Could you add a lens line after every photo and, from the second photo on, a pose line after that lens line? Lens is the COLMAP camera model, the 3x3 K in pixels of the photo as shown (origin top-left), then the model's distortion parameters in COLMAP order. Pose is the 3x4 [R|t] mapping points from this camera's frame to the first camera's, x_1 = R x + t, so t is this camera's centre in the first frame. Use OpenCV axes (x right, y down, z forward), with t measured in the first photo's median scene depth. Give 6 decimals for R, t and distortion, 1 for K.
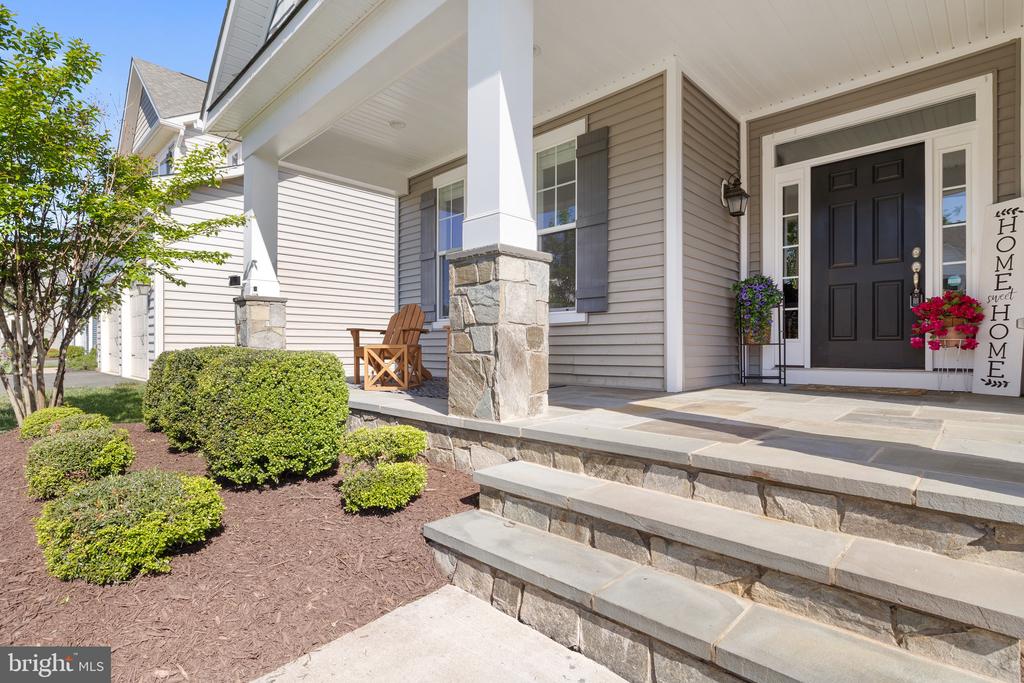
lens RADIAL K [[499.6, 0, 513.3], [0, 499.6, 348.9], [0, 0, 1]] dist [-0.002139, 0.000954]
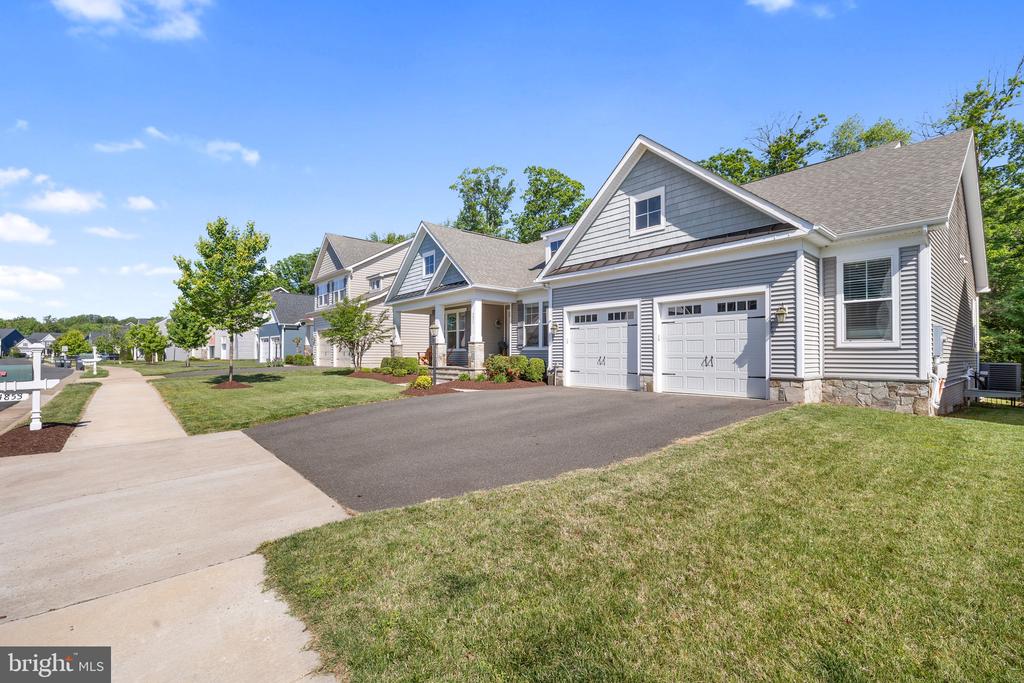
lens RADIAL K [[428.8, 0, 517.2], [0, 428.8, 345.6], [0, 0, 1]] dist [0.001943, 0.000668]
pose [[0.997181, -0.013177, -0.073869, 0.932715], [0.012414, 0.999865, -0.010773, -0.052795], [0.074001, 0.009826, 0.997210, -3.050284]]
